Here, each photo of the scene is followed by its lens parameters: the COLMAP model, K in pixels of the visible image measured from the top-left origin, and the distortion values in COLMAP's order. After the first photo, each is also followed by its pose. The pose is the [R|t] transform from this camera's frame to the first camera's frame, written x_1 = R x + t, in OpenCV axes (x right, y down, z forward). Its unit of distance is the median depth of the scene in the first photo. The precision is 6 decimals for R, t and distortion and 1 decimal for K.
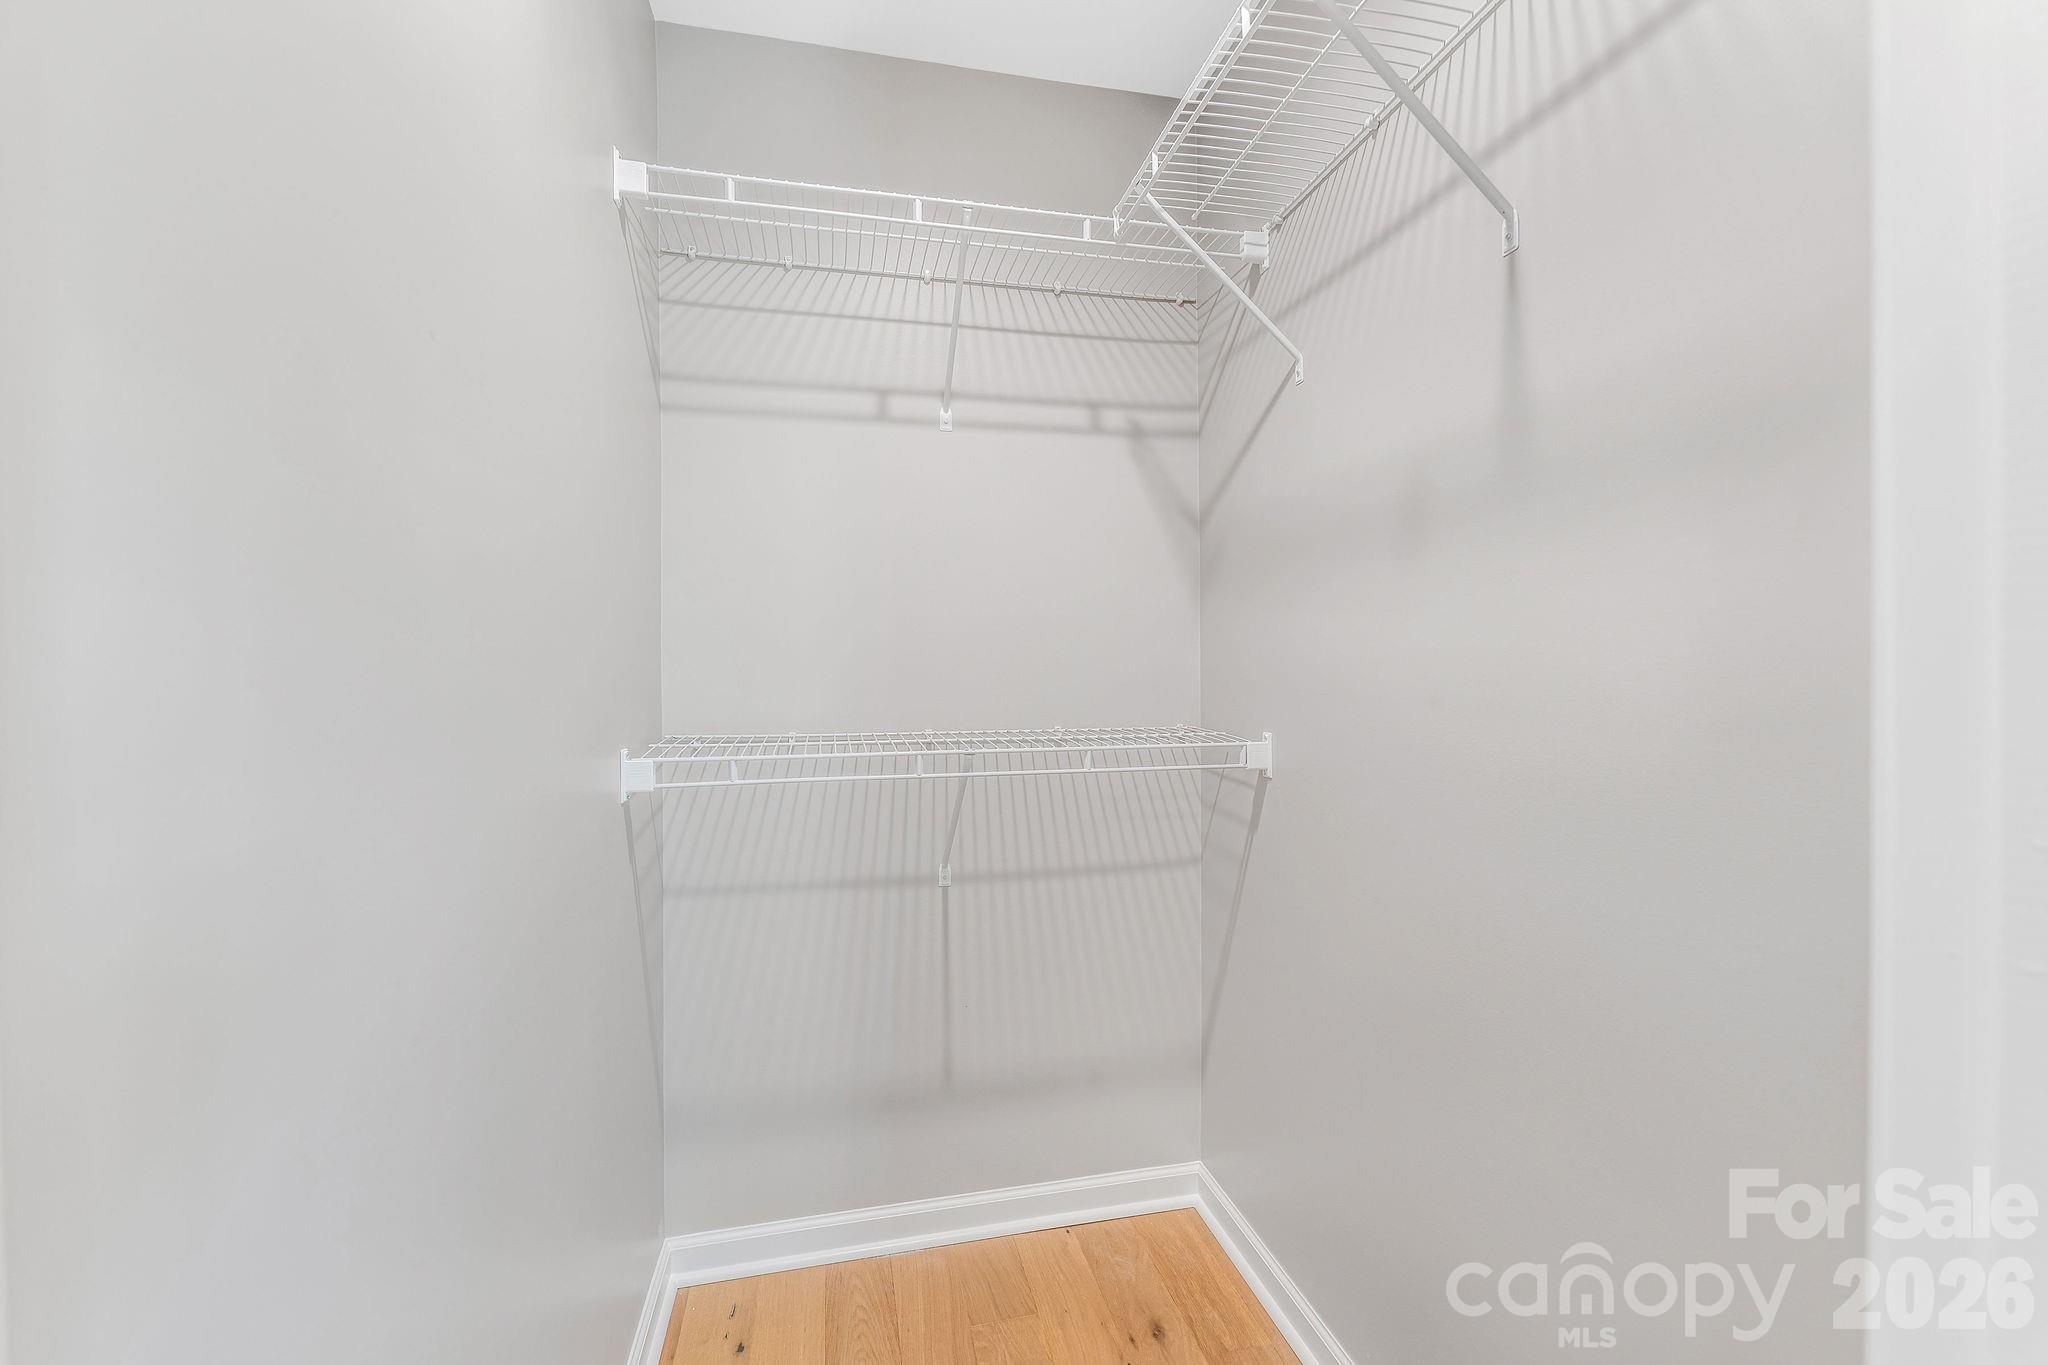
lens RADIAL K [[824.7, 0, 1009.9], [0, 824.7, 638.2], [0, 0, 1]] dist [-0.002573, -0.000321]
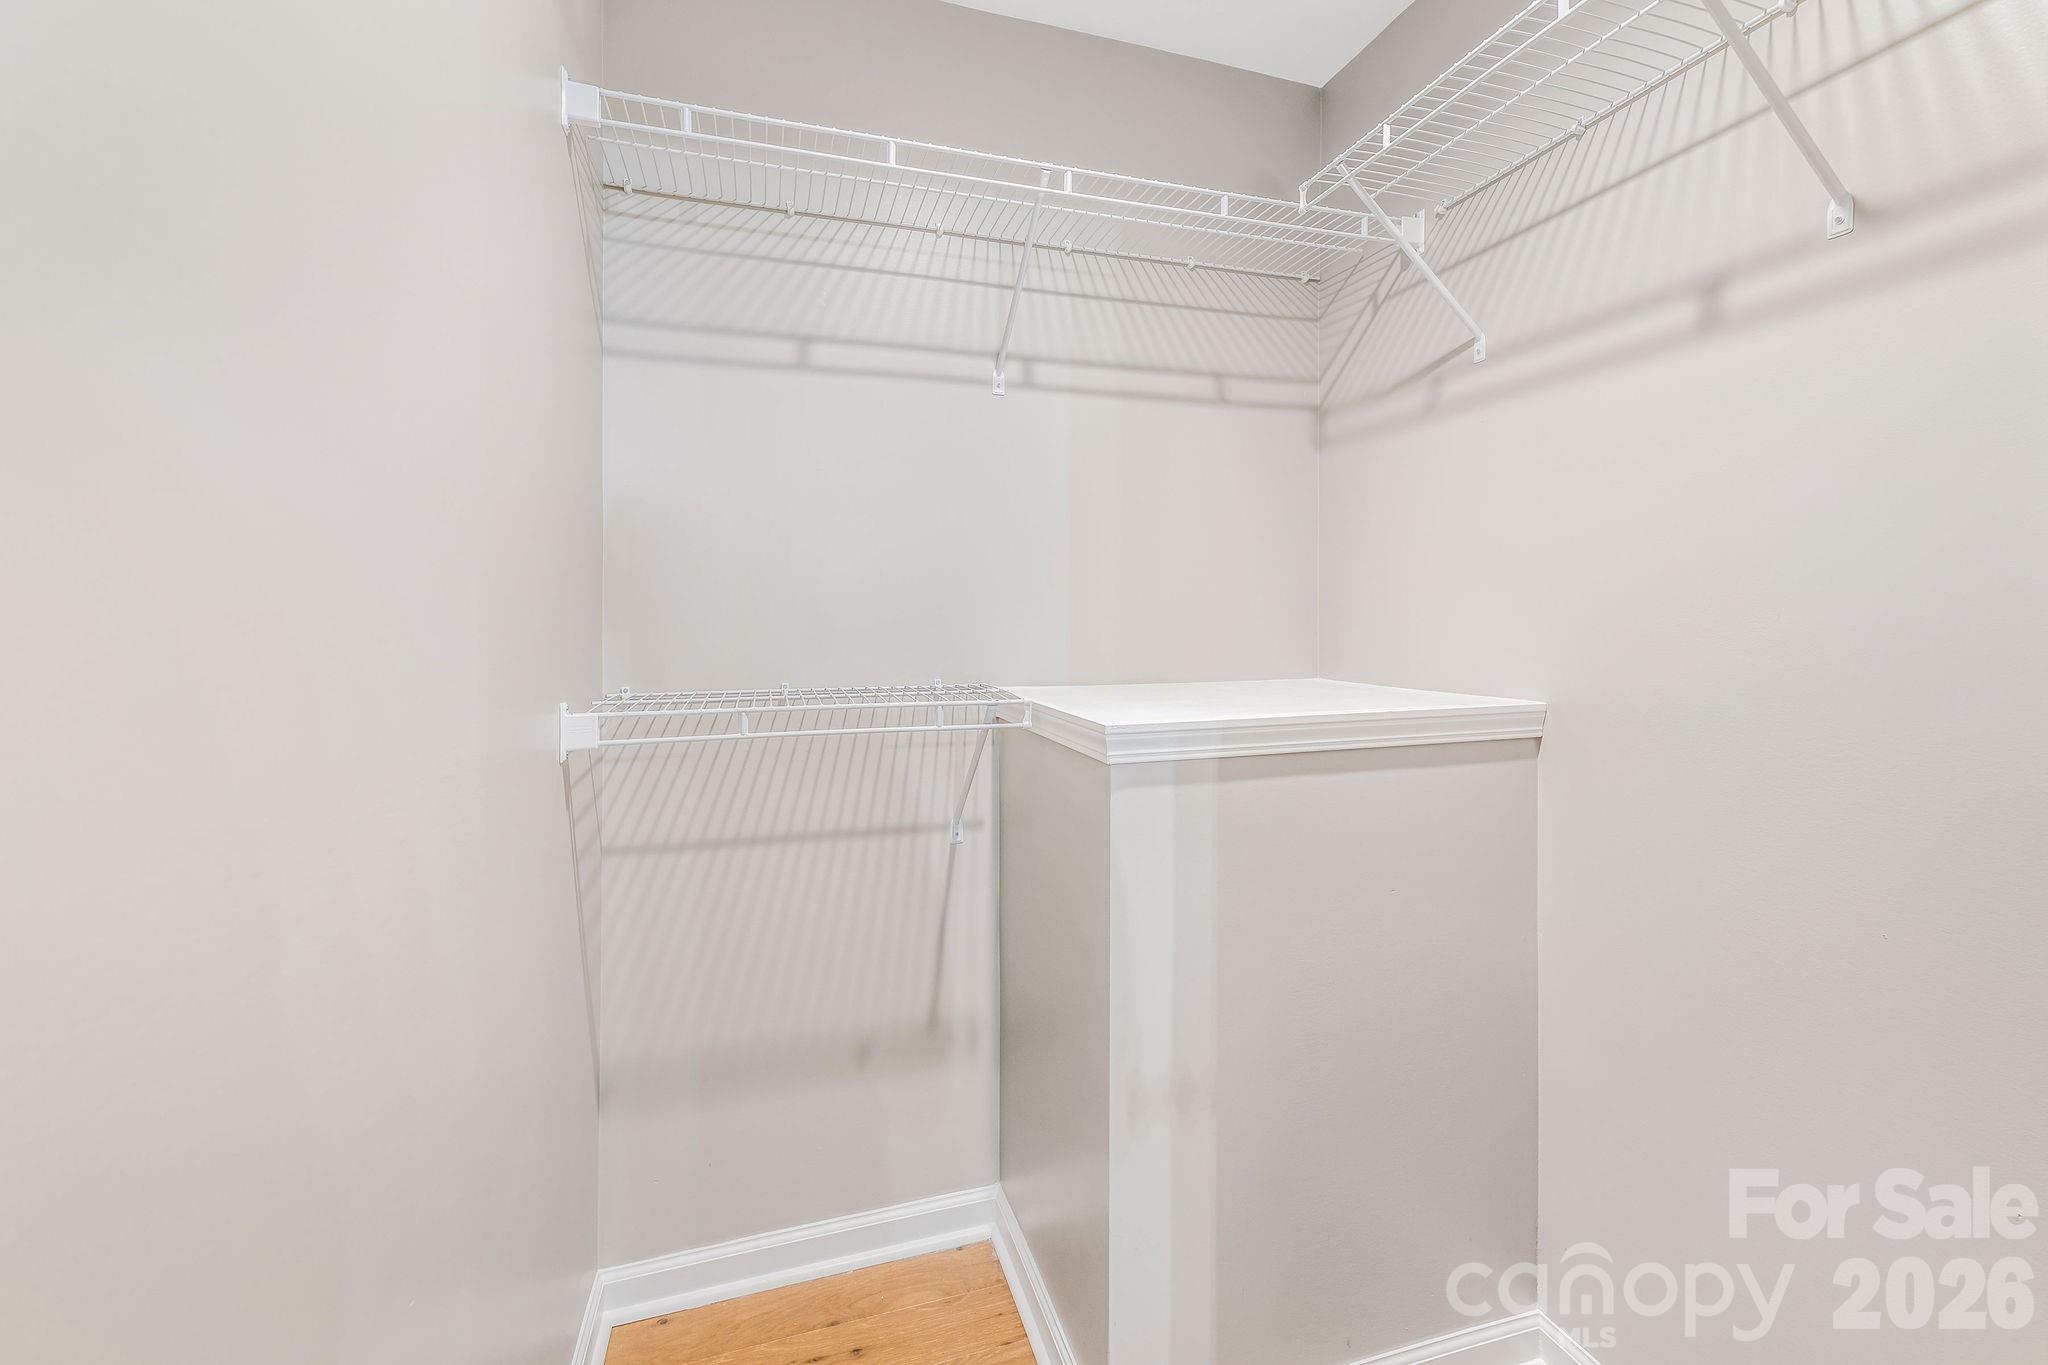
lens RADIAL K [[818.2, 0, 995.4], [0, 818.2, 647.3], [0, 0, 1]] dist [0.018338, -0.007627]
pose [[0.997636, 0.001954, 0.068690, -0.151121], [-0.006304, 0.997983, 0.063169, 0.000584], [-0.068428, -0.063452, 0.995636, -0.034121]]
